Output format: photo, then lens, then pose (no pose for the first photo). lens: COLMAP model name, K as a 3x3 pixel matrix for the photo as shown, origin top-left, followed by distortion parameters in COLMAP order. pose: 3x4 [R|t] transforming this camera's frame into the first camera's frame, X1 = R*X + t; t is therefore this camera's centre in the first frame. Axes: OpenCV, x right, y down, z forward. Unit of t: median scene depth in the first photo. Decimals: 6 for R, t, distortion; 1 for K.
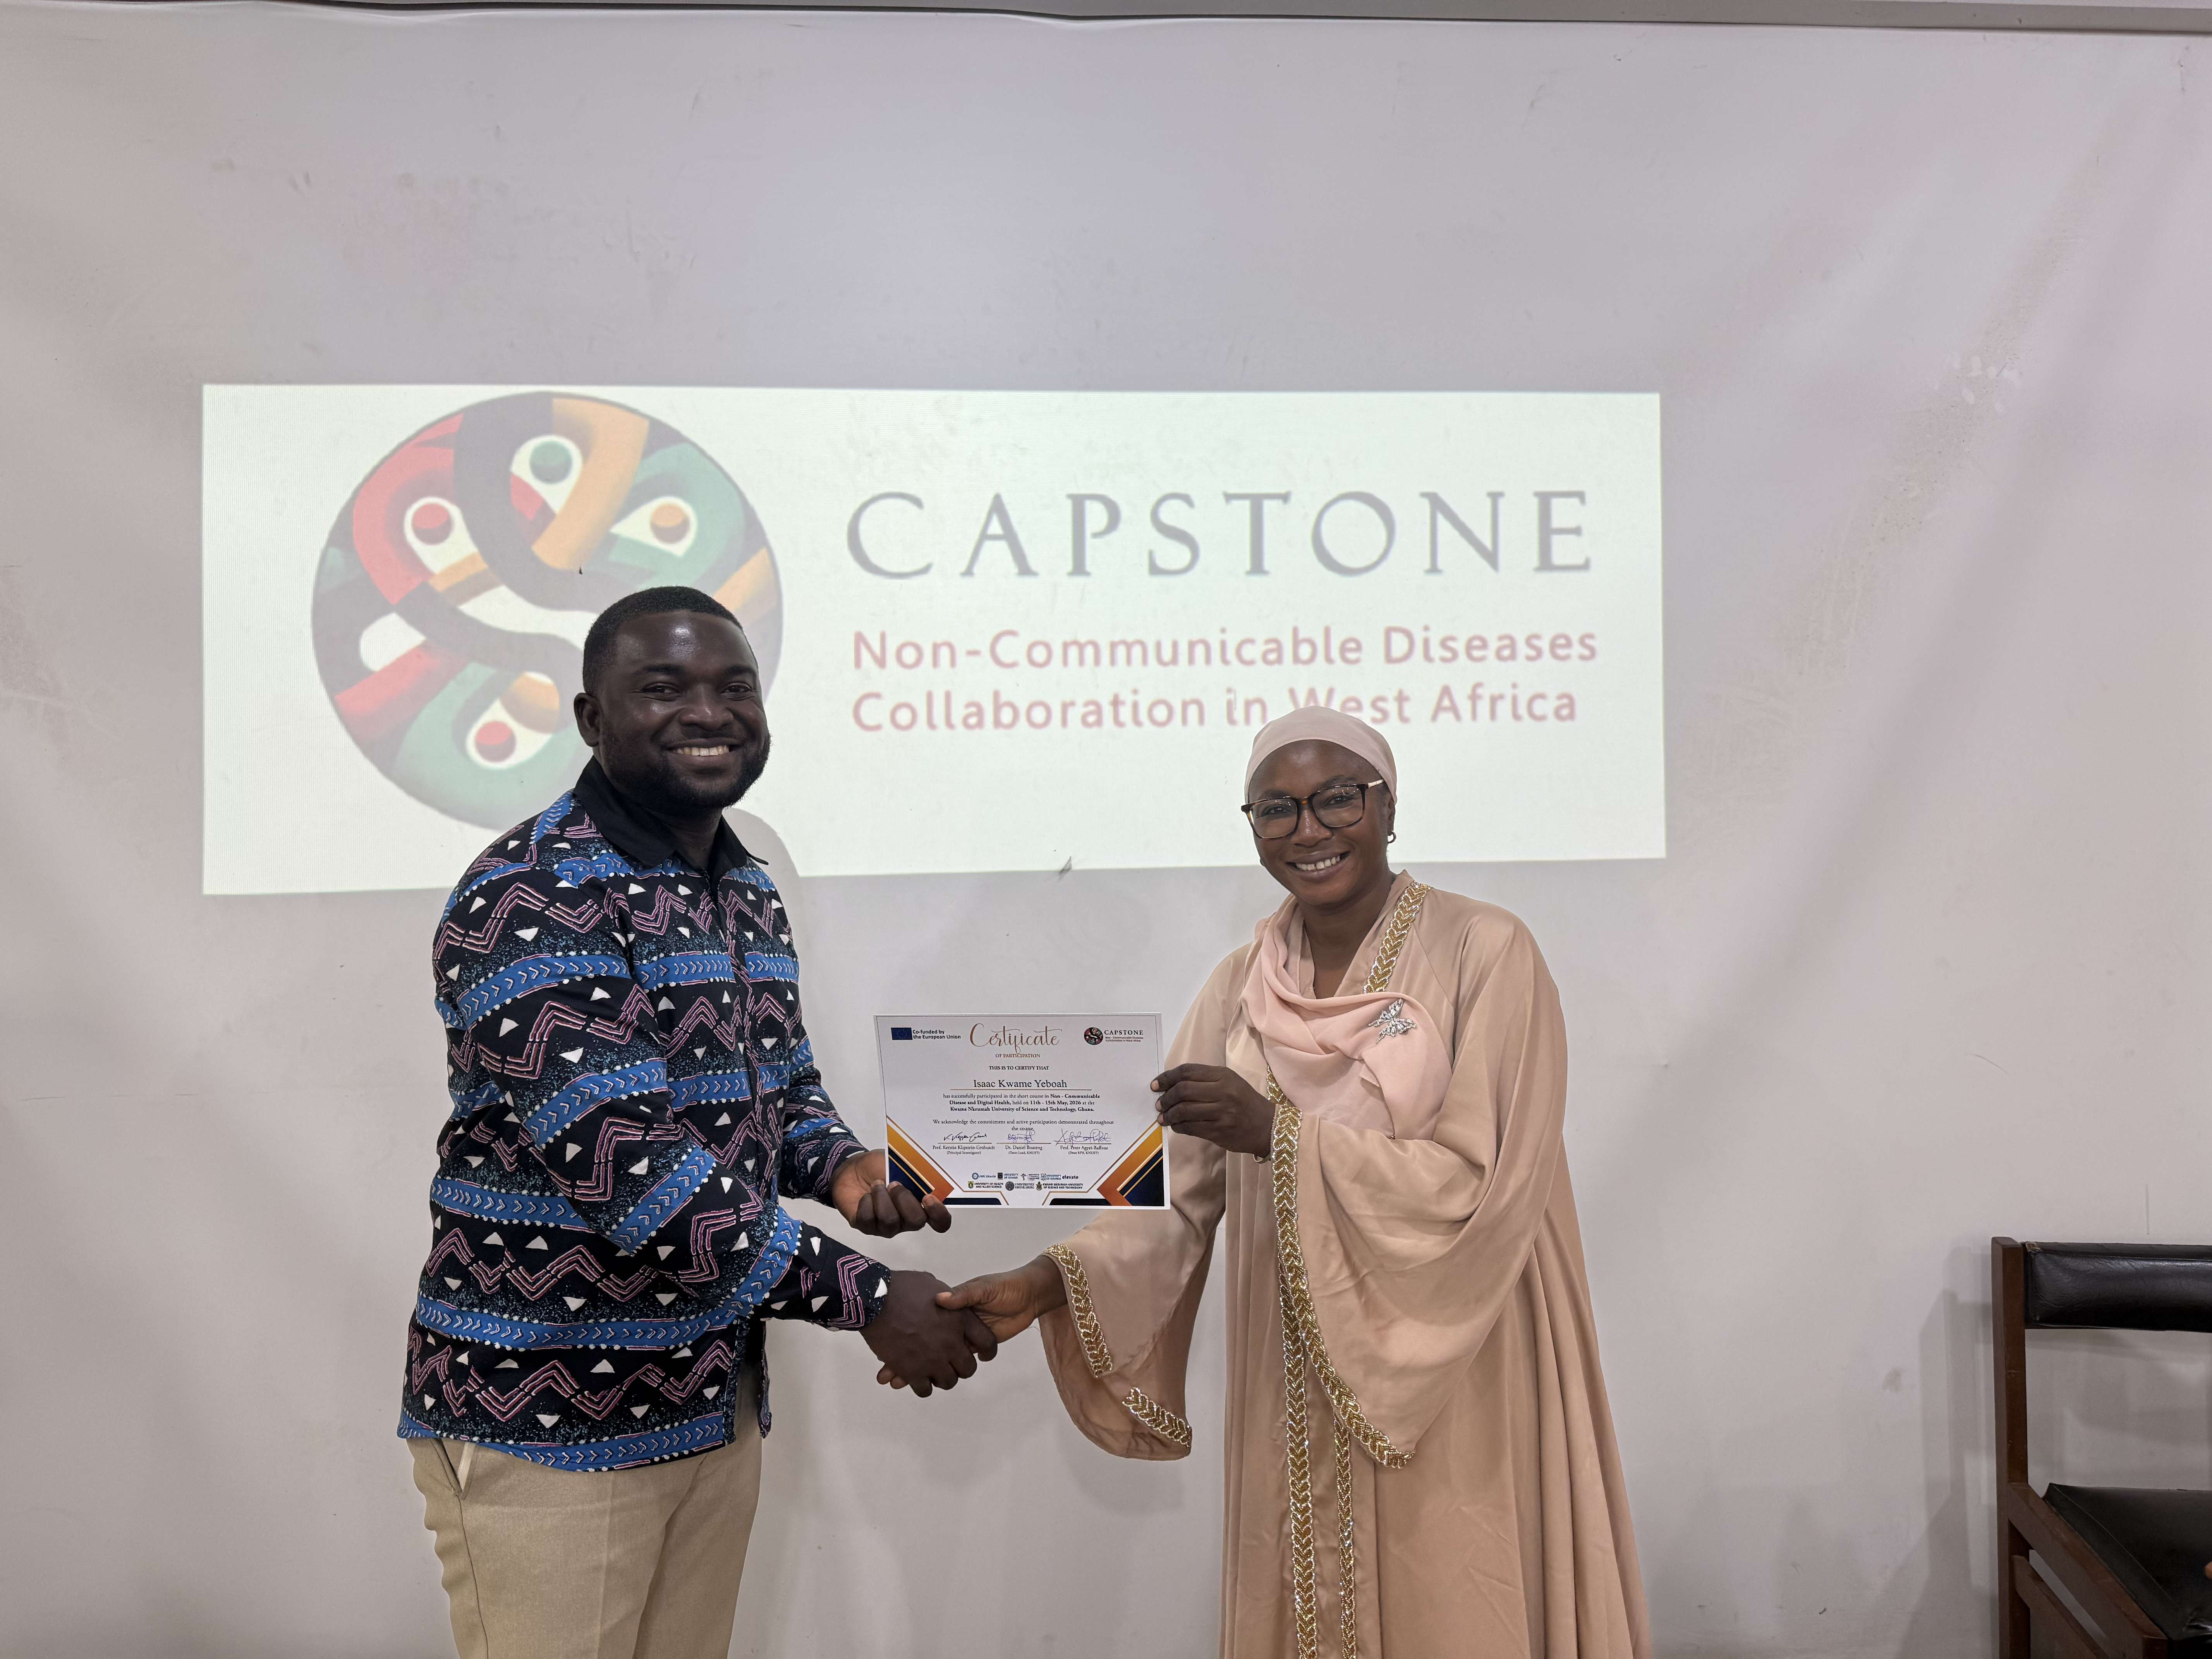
lens RADIAL K [[1643.8, 0, 1081.0], [0, 1643.8, 848.6], [0, 0, 1]] dist [0.155514, -0.241388]
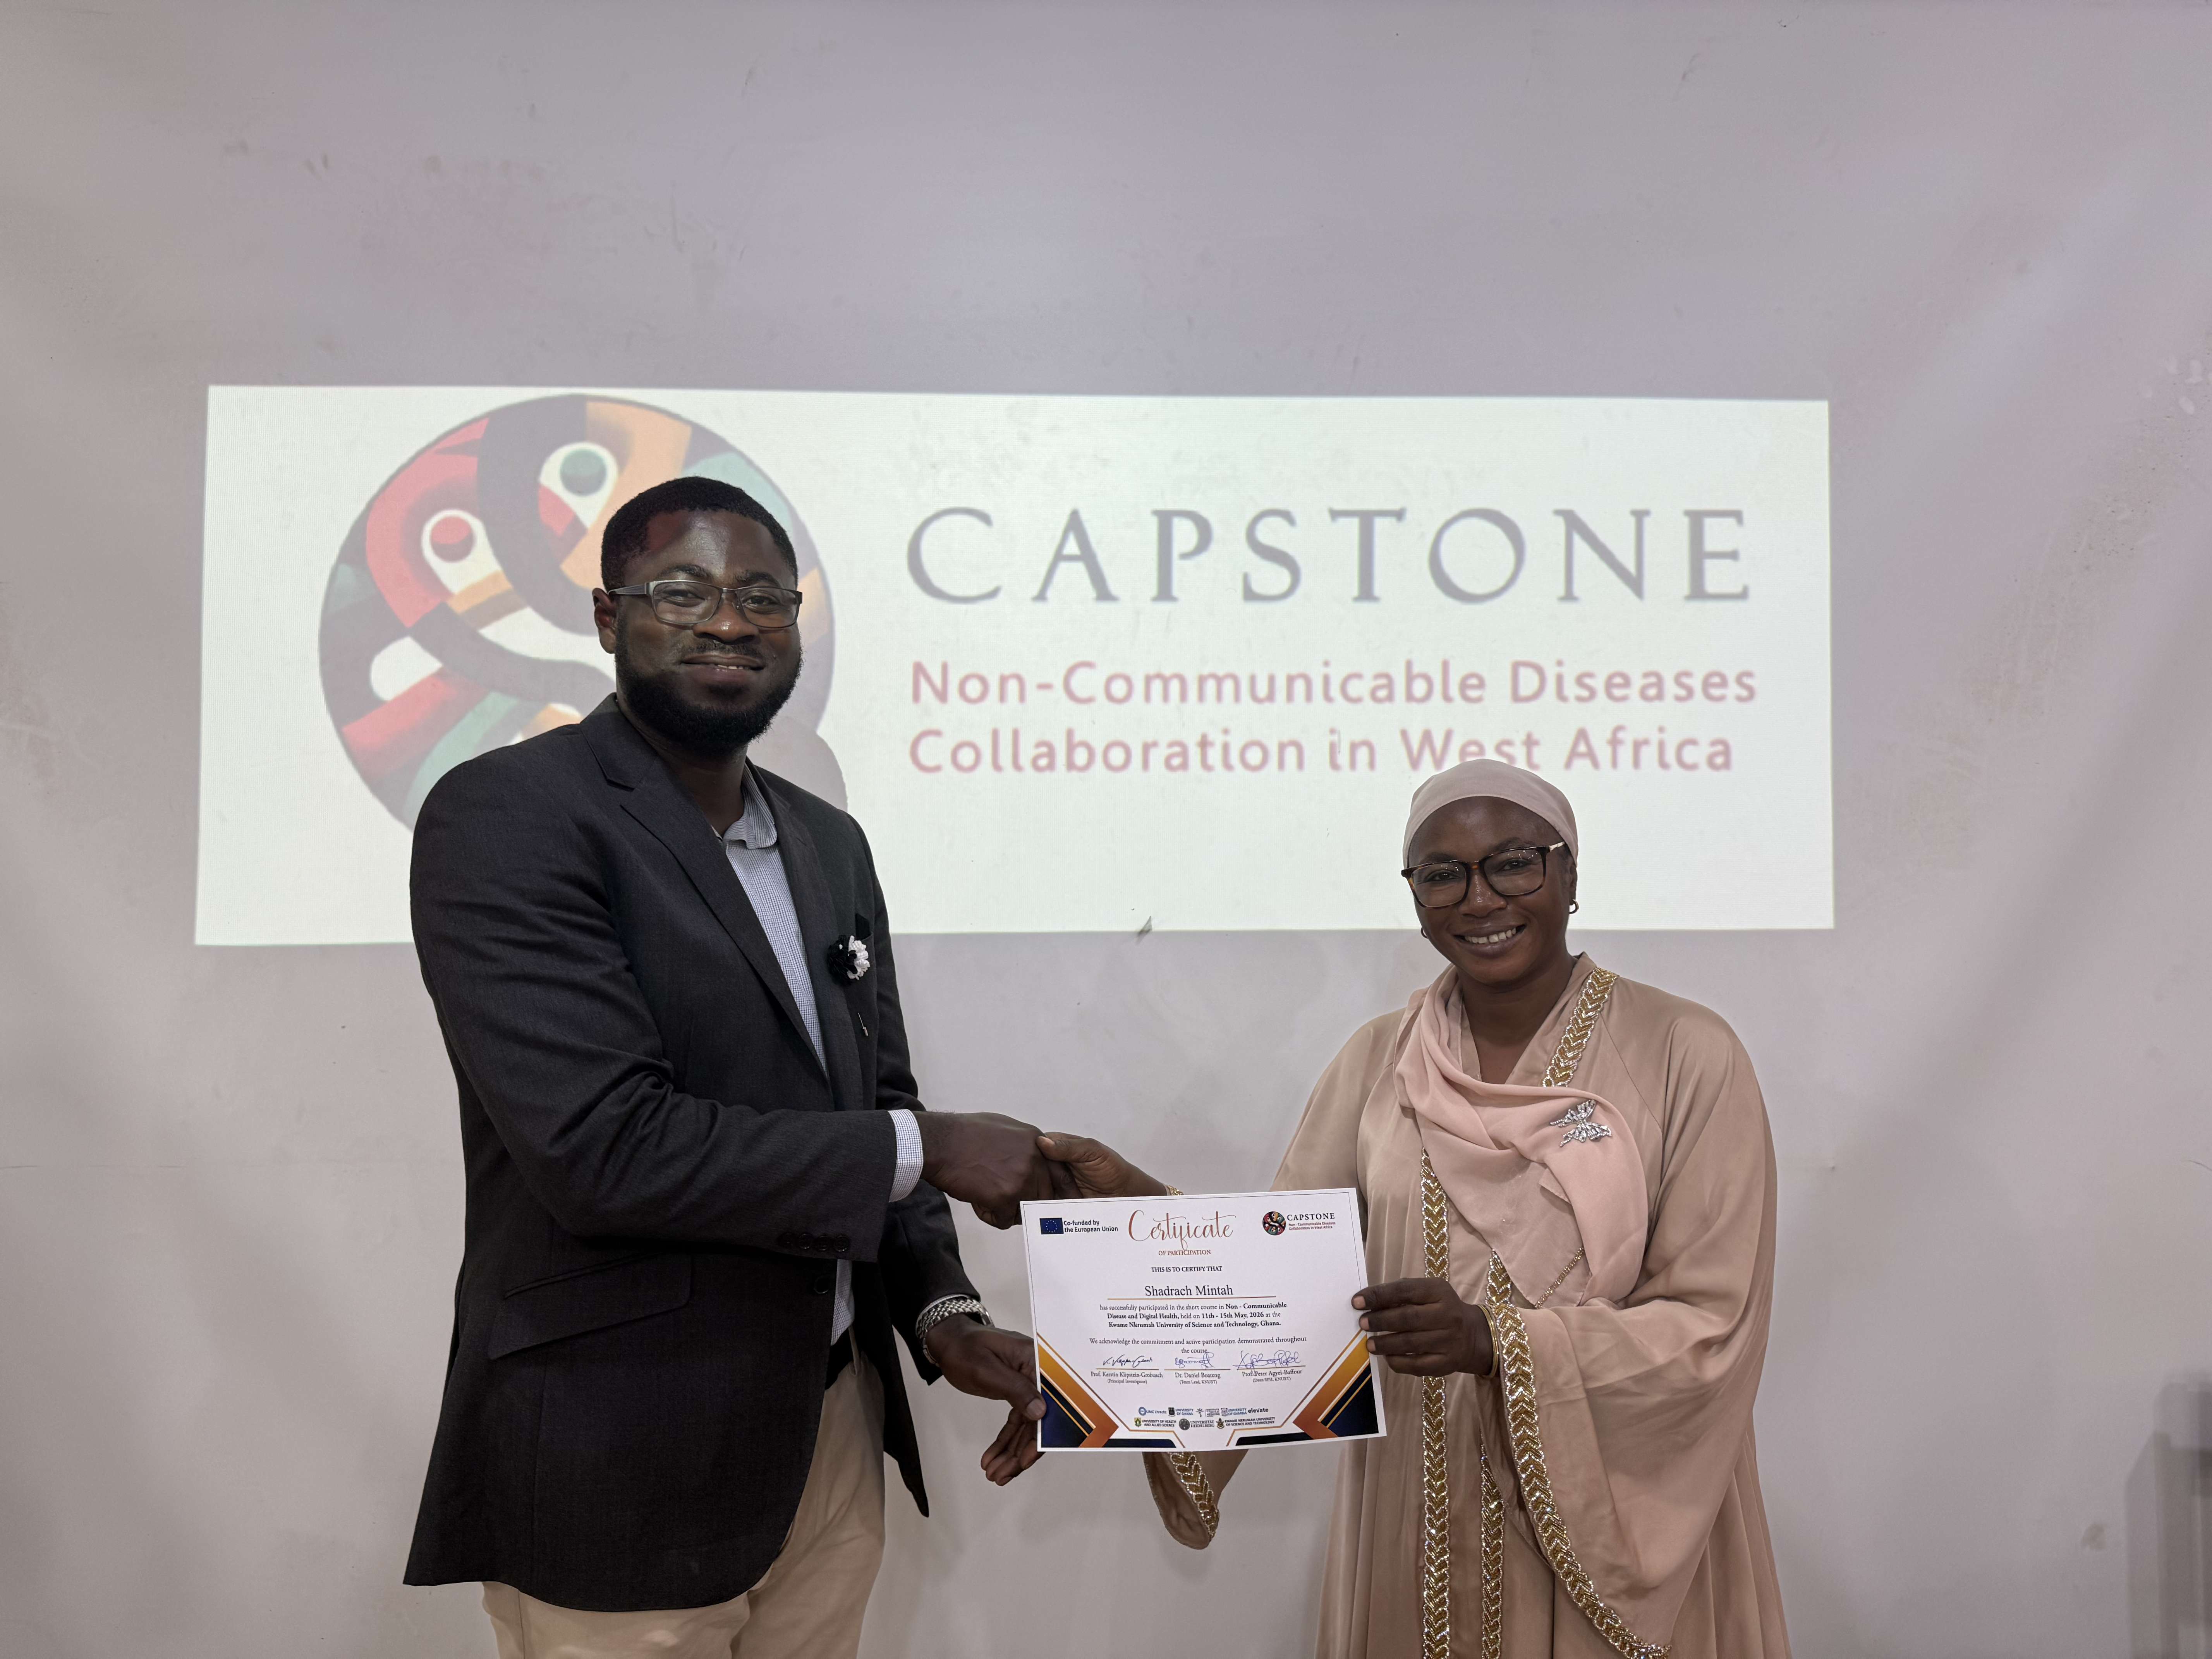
lens RADIAL K [[1643.8, 0, 1081.0], [0, 1643.8, 848.6], [0, 0, 1]] dist [0.155514, -0.241388]
pose [[0.998925, 0.013548, -0.044342, -0.004932], [-0.015039, 0.999327, -0.033460, -0.001220], [0.043859, 0.034091, 0.998456, 0.111546]]
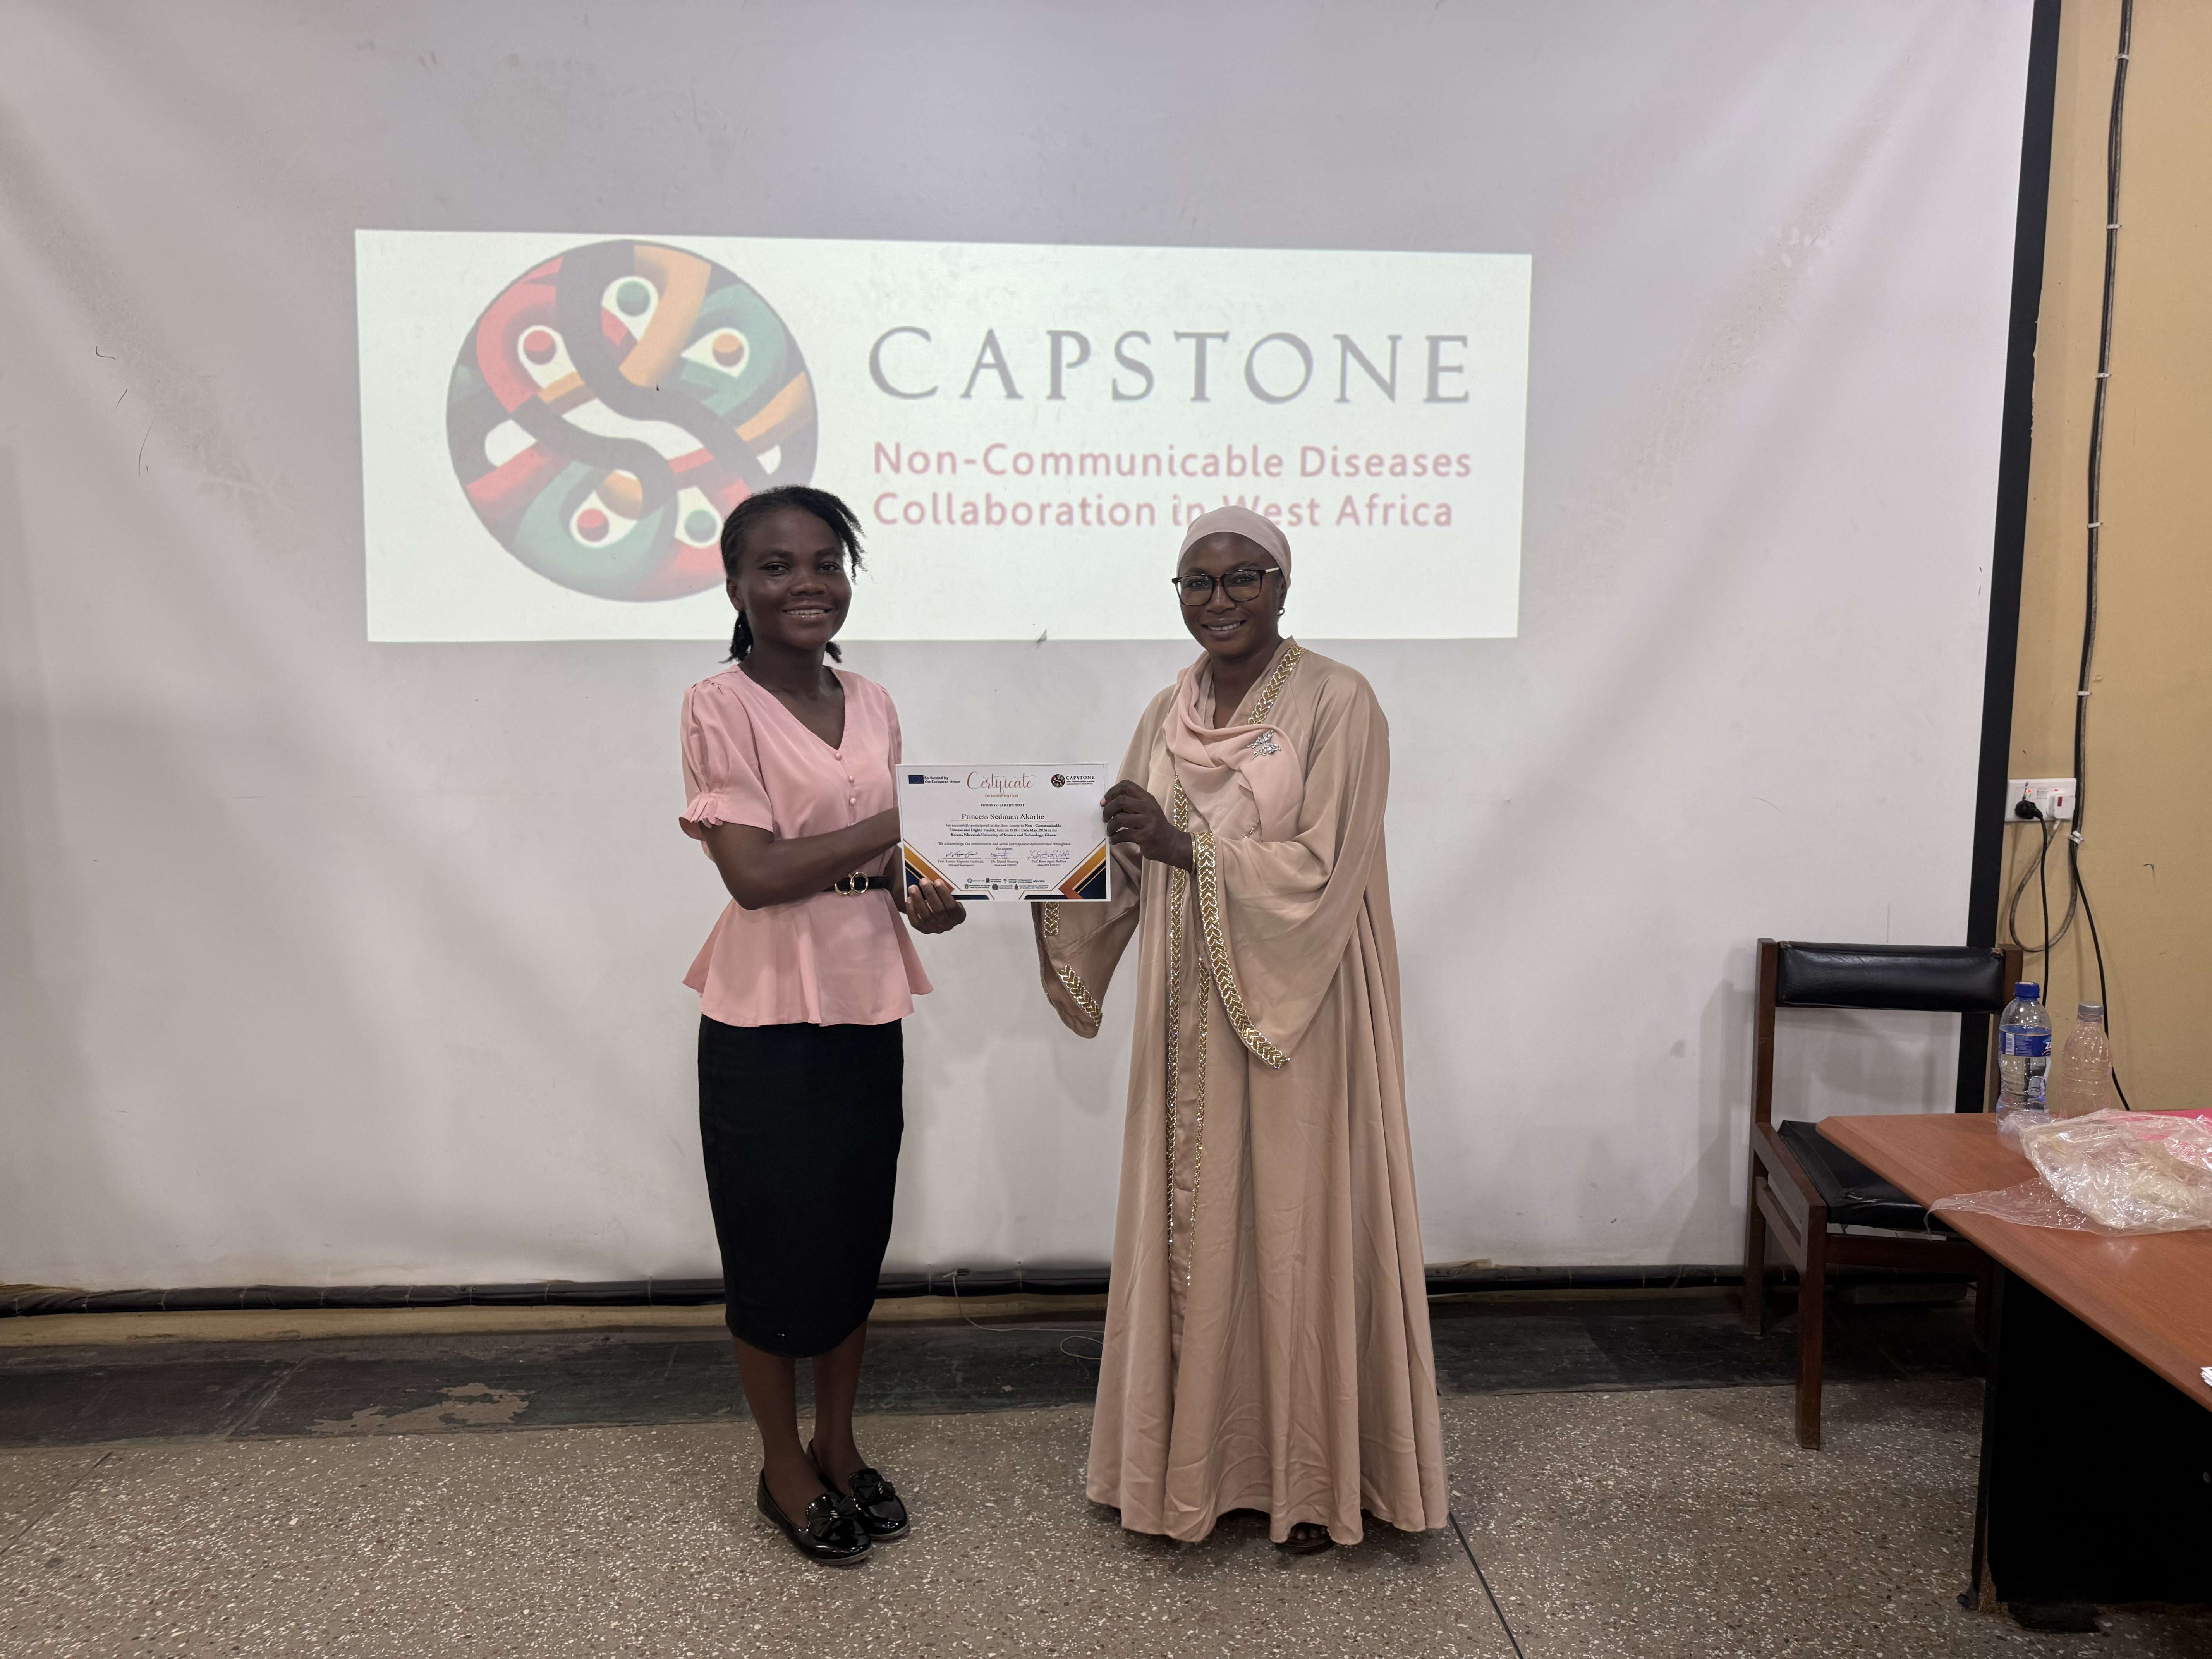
lens RADIAL K [[1643.8, 0, 1081.0], [0, 1643.8, 848.6], [0, 0, 1]] dist [0.155514, -0.241388]
pose [[0.999812, 0.019369, -0.001335, 0.025731], [-0.019052, 0.992016, 0.124665, 0.013560], [0.003739, -0.124616, 0.992198, -0.278502]]
